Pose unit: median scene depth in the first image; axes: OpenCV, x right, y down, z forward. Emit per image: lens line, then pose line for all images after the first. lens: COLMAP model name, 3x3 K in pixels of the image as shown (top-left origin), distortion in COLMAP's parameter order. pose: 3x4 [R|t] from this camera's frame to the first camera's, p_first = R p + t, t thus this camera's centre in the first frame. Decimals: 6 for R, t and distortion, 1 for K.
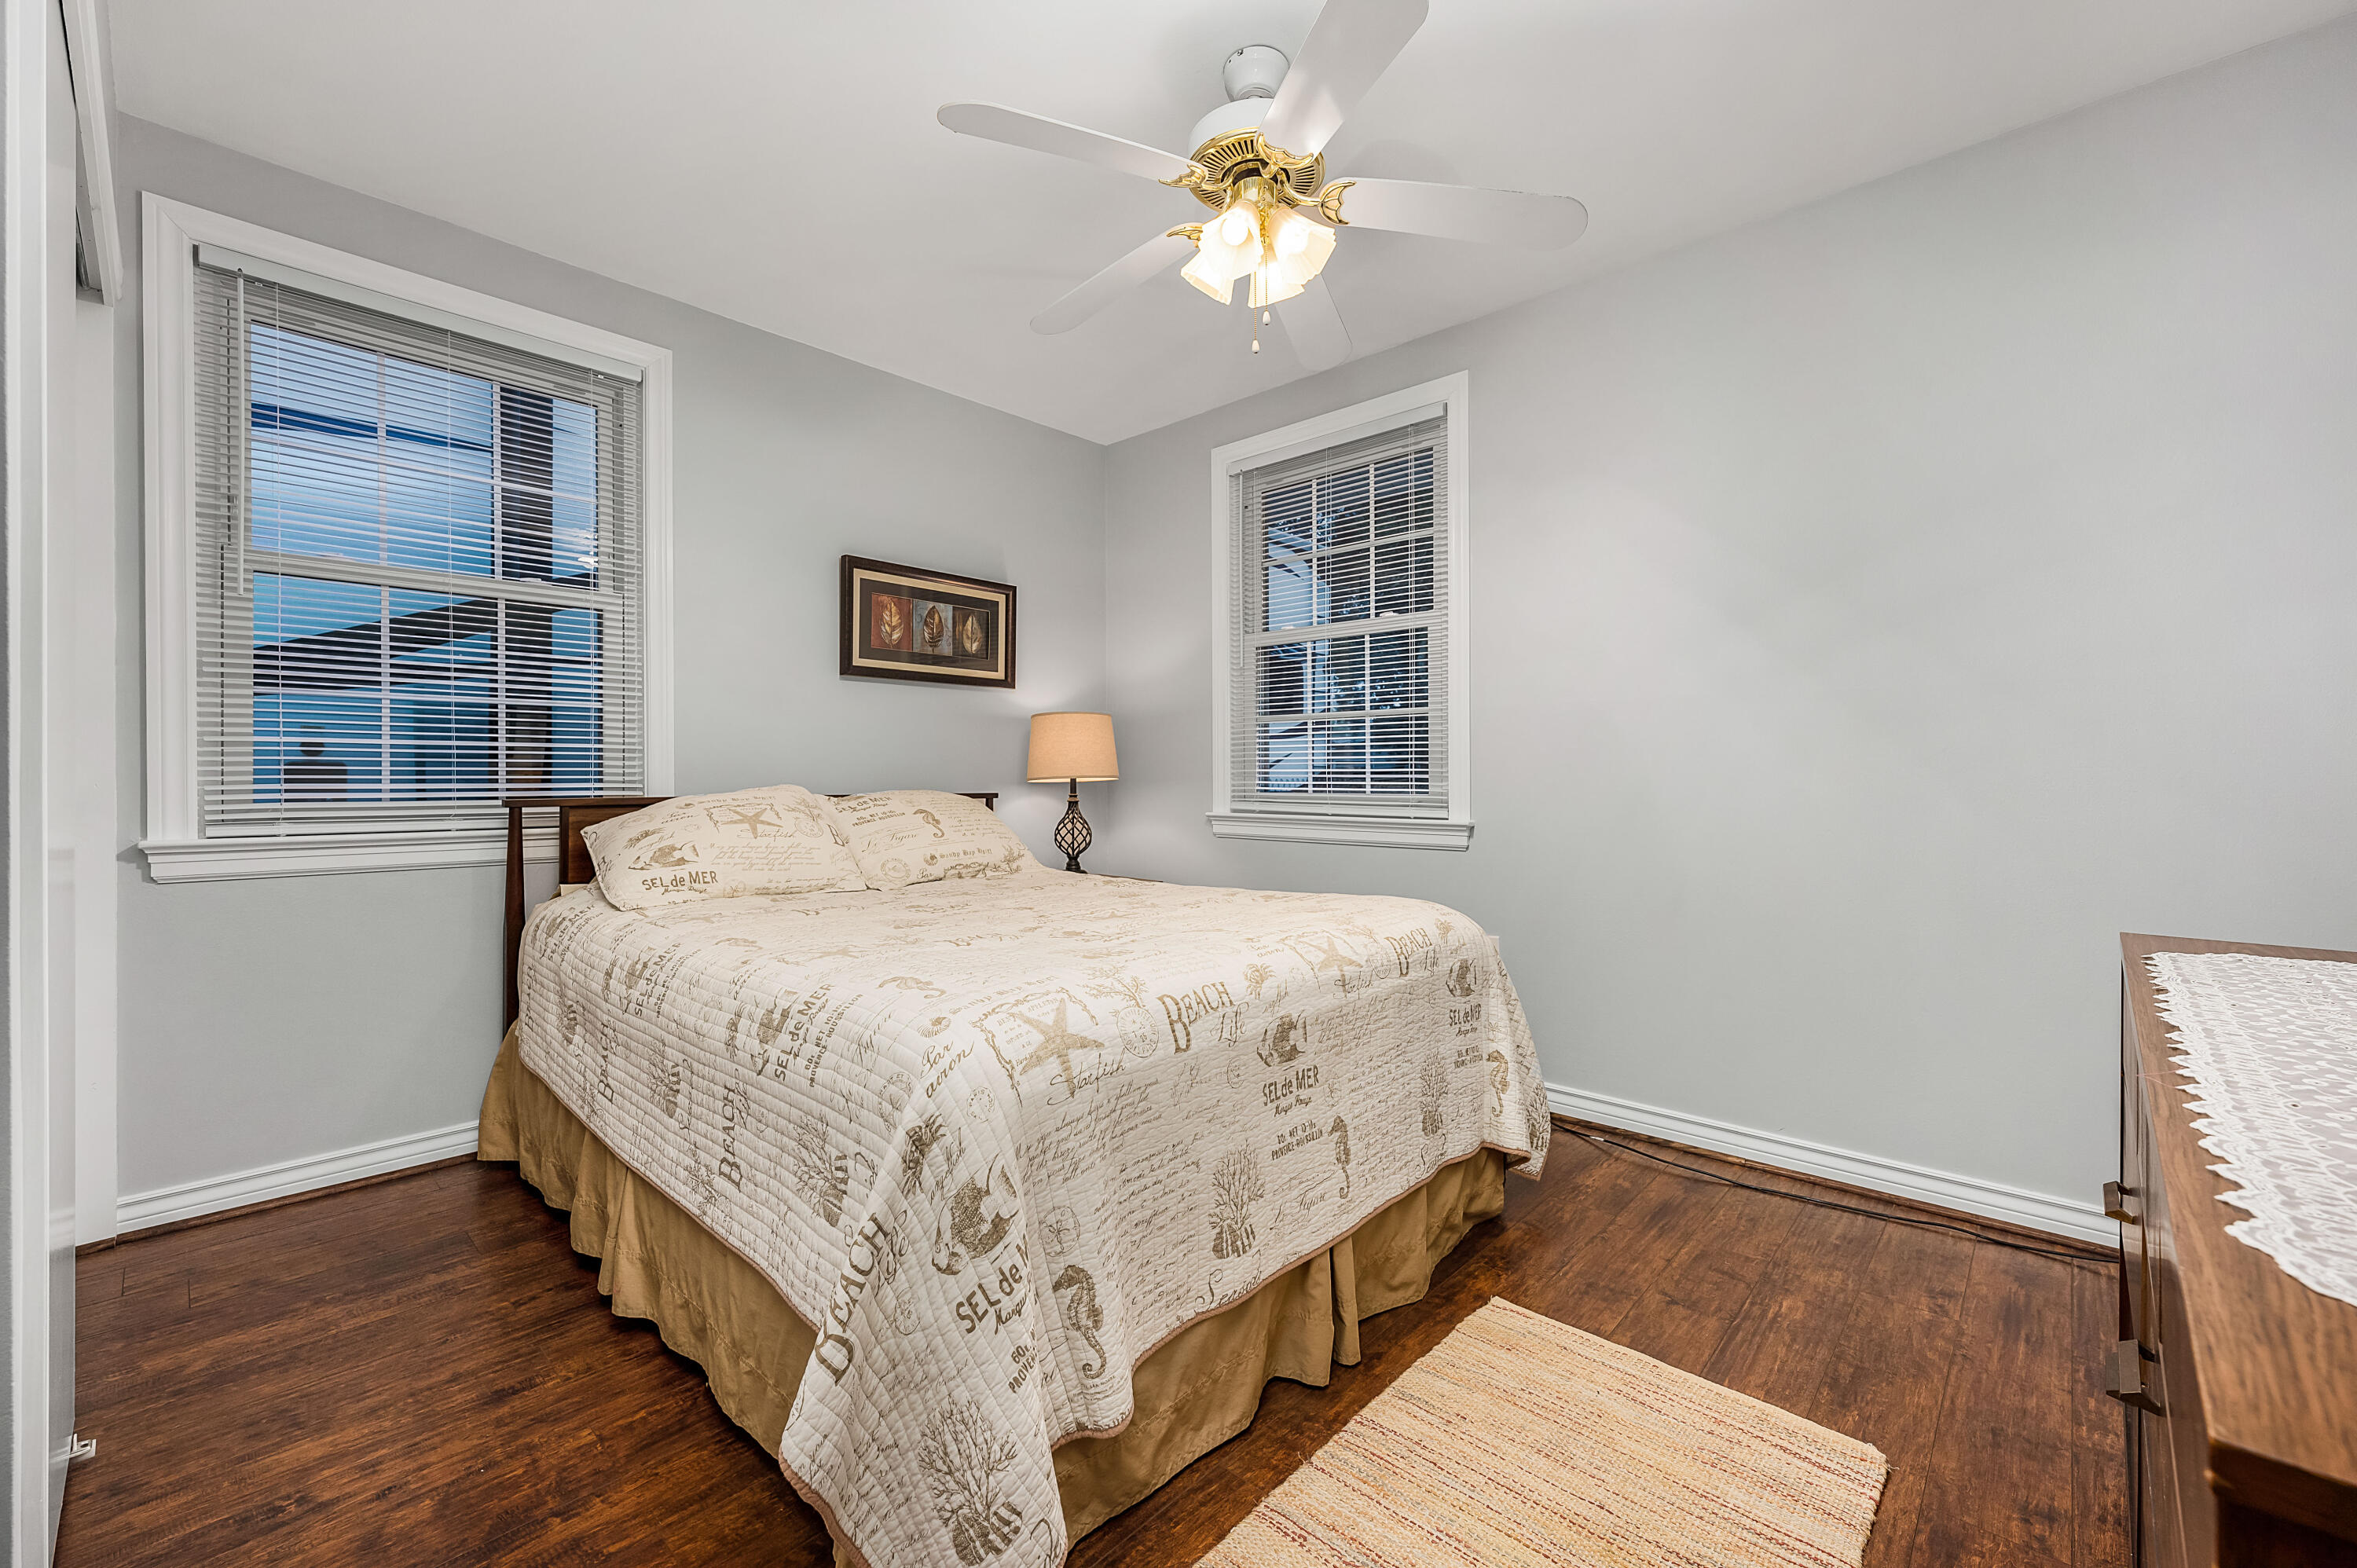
lens RADIAL K [[947.7, 0, 1183.7], [0, 947.7, 781.4], [0, 0, 1]] dist [-0.000907, 0.000011]
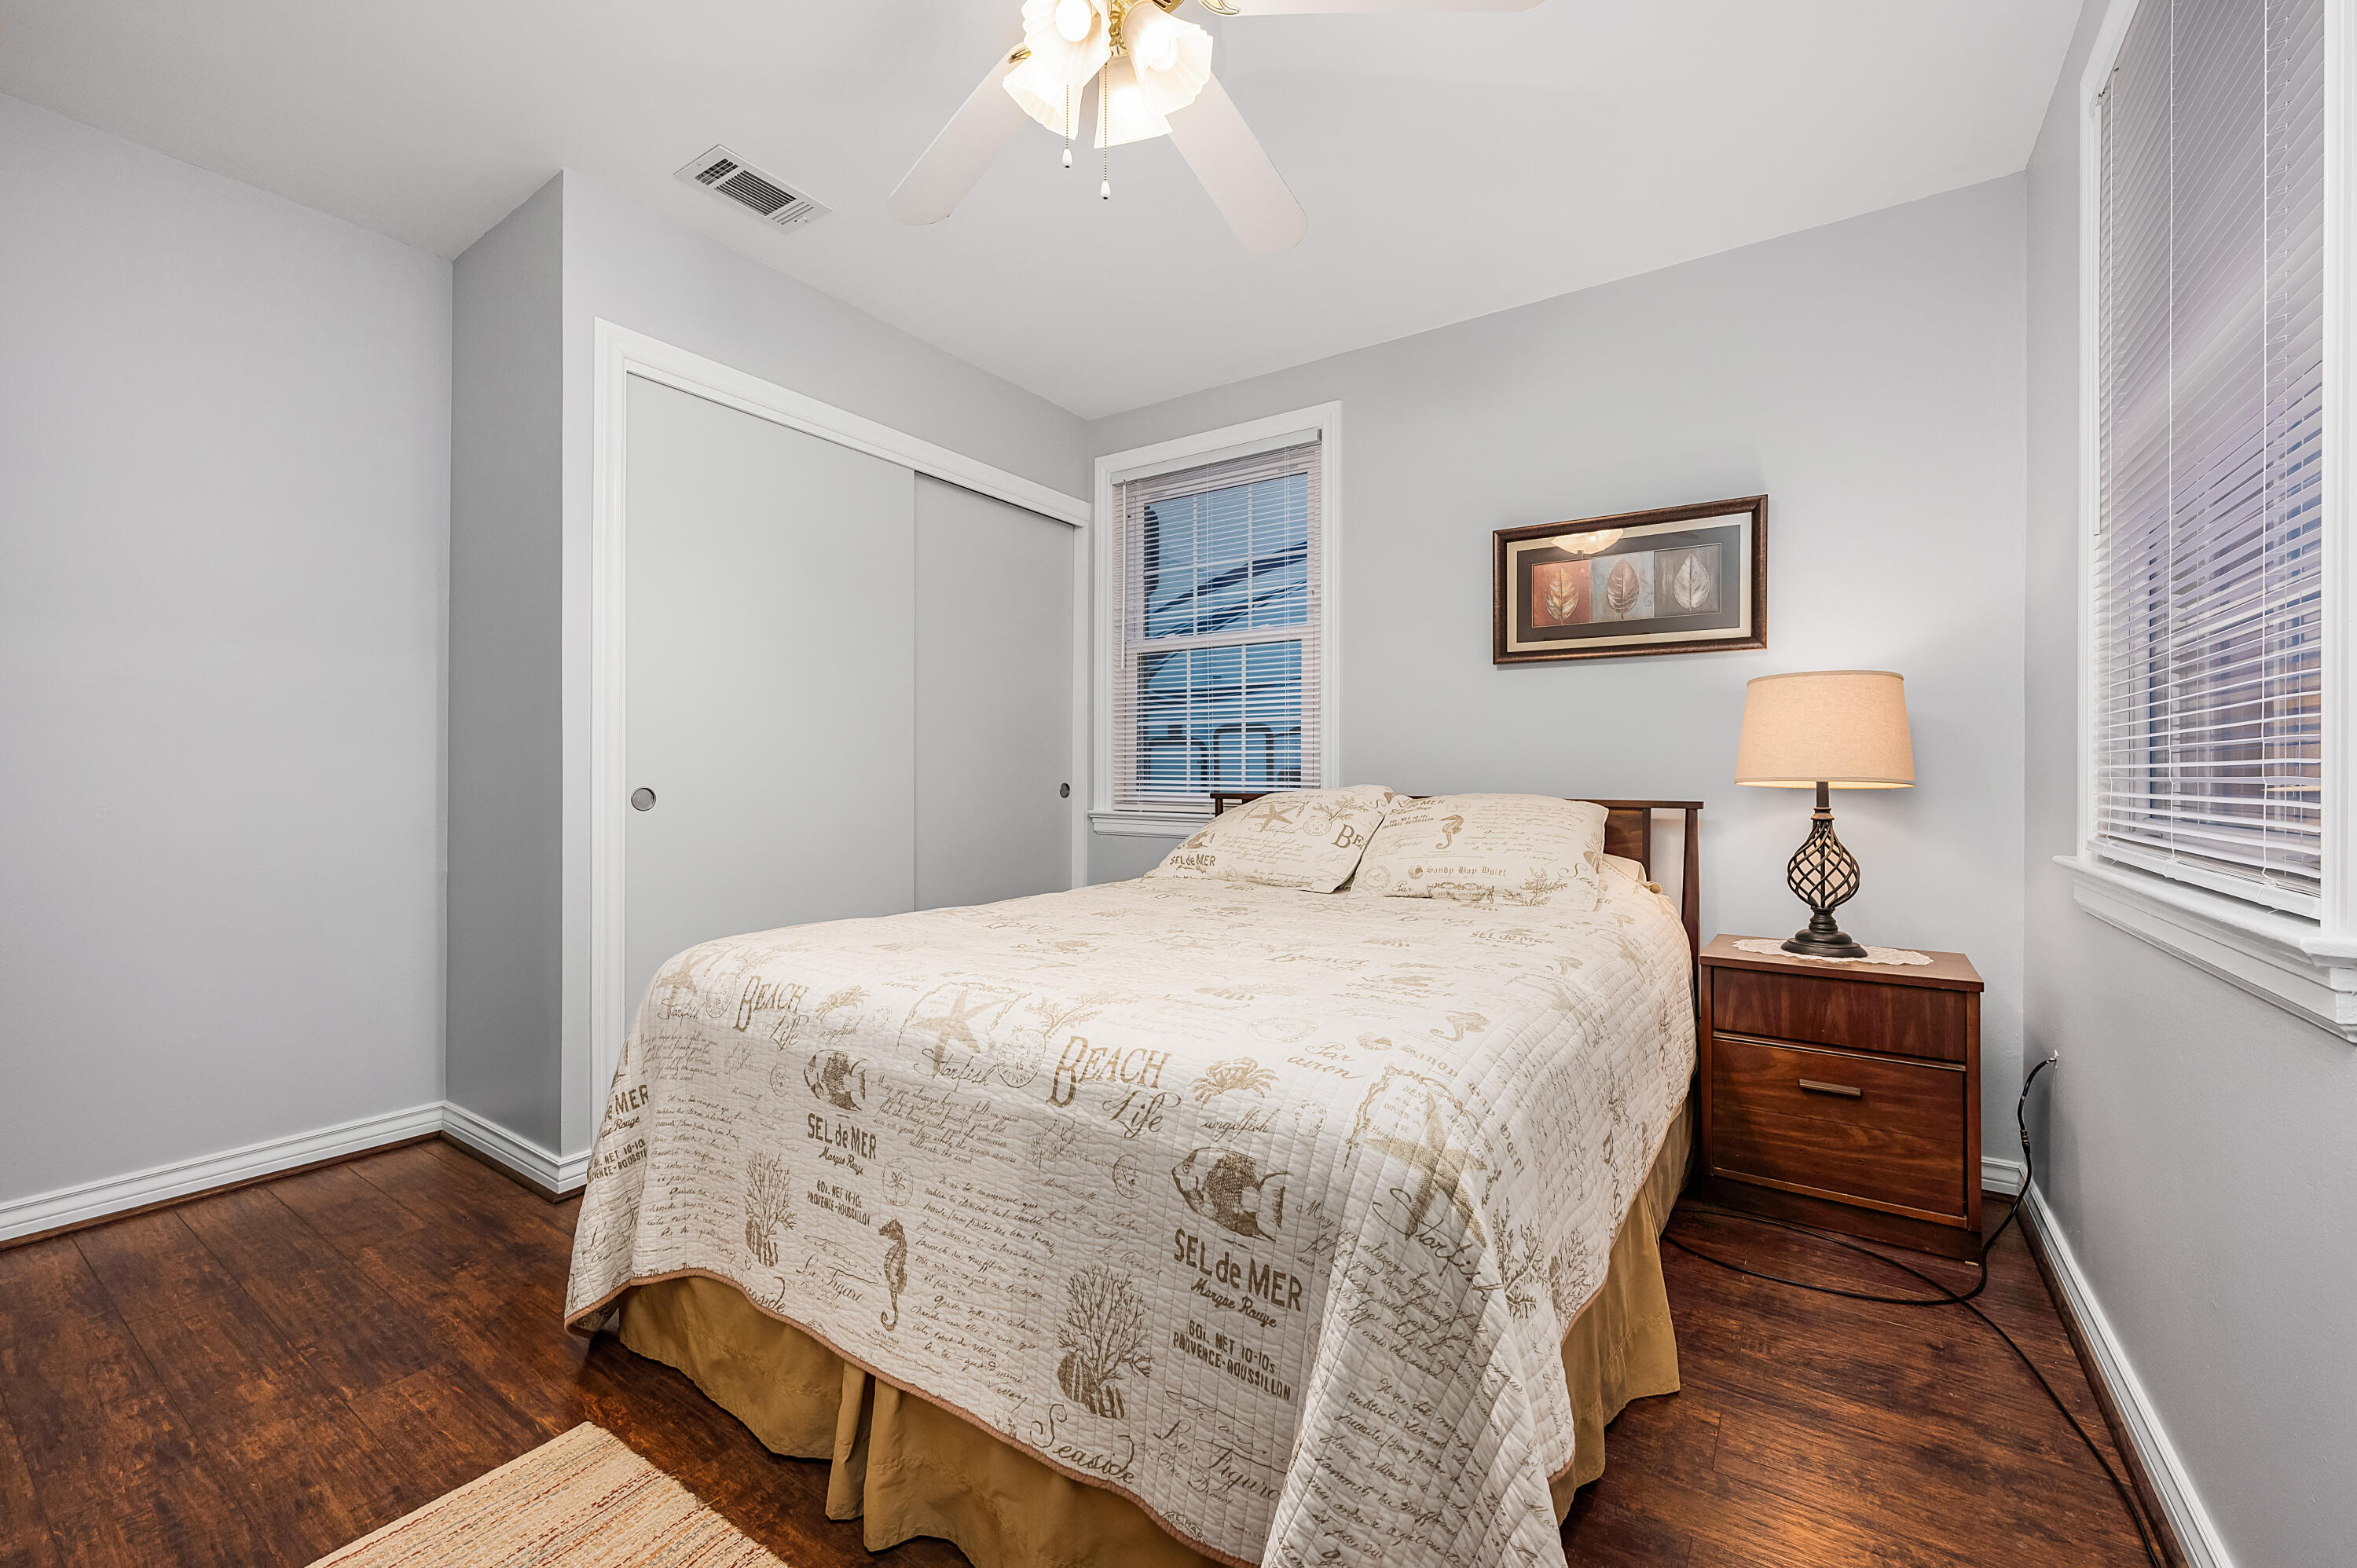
lens RADIAL K [[947.7, 0, 1183.7], [0, 947.7, 781.4], [0, 0, 1]] dist [-0.000907, 0.000011]
pose [[0.158468, 0.007136, -0.987338, 0.647752], [-0.008936, 0.999943, 0.005793, -0.004792], [0.987324, 0.007905, 0.158523, 0.753085]]
